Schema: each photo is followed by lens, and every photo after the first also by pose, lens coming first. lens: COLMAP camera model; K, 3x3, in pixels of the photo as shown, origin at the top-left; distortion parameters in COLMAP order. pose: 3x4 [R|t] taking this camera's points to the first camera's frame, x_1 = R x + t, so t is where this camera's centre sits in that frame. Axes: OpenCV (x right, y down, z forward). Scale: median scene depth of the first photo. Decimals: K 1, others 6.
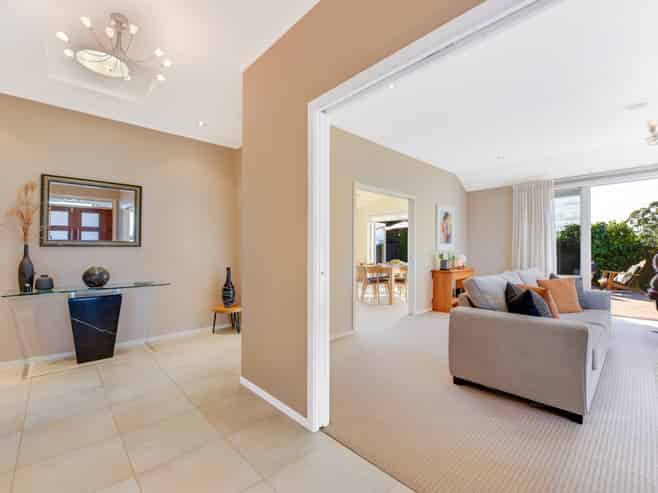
lens RADIAL K [[298.9, 0, 327.6], [0, 298.9, 249.6], [0, 0, 1]] dist [-0.013301, -0.000216]
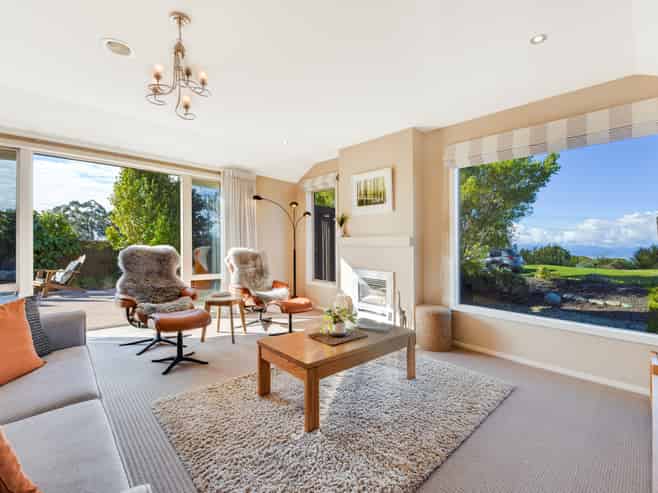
lens RADIAL K [[298.9, 0, 329.2], [0, 298.9, 245.2], [0, 0, 1]] dist [-0.013301, -0.000216]
pose [[0.013940, 0.005980, 0.999885, 0.145396], [-0.010659, 0.999926, -0.005831, 0.001006], [-0.999846, -0.010577, 0.014003, 0.203726]]
